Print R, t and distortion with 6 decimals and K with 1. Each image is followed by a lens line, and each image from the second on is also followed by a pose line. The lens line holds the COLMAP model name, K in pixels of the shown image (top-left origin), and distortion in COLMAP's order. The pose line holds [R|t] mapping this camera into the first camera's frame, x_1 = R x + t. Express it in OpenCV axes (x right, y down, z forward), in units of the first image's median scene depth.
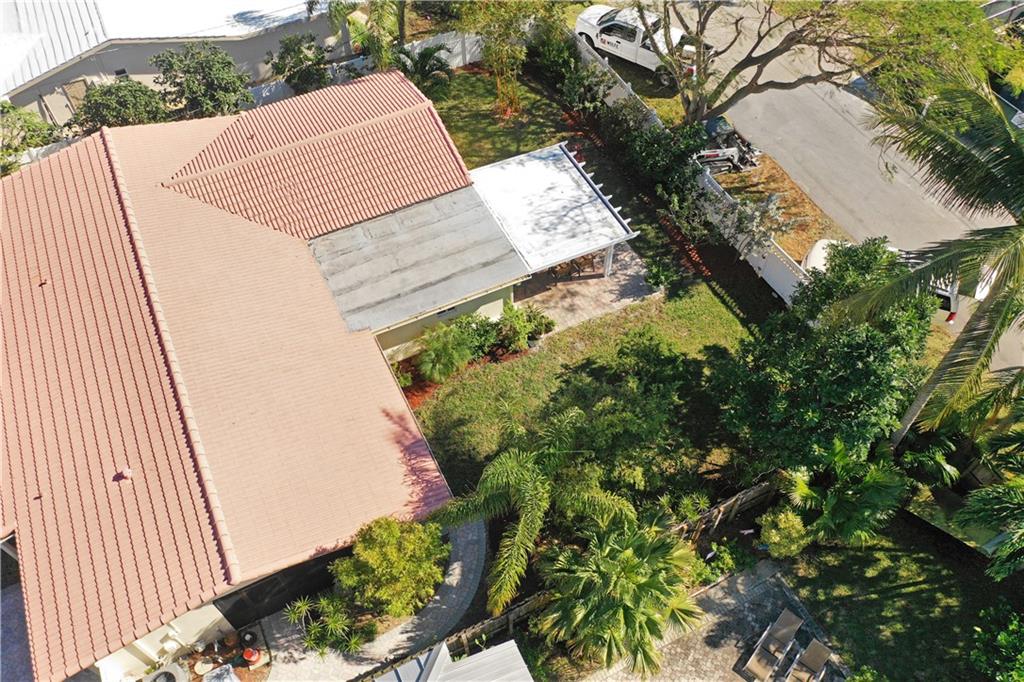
lens RADIAL K [[815.0, 0, 512.0], [0, 815.0, 341.0], [0, 0, 1]] dist [-0.001048, -0.001807]
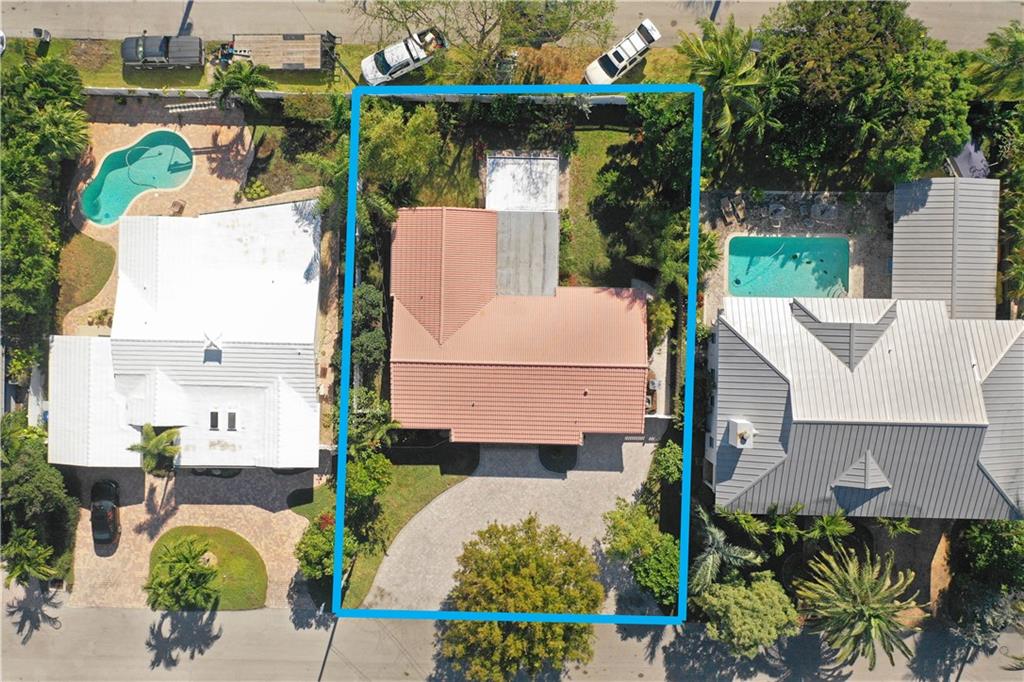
lens RADIAL K [[815.0, 0, 512.0], [0, 815.0, 341.0], [0, 0, 1]] dist [-0.001048, -0.001807]
pose [[0.458853, -0.888426, -0.012424, -0.320375], [0.714288, 0.360526, 0.599845, -1.379909], [-0.528438, -0.284115, 0.800020, -0.818024]]
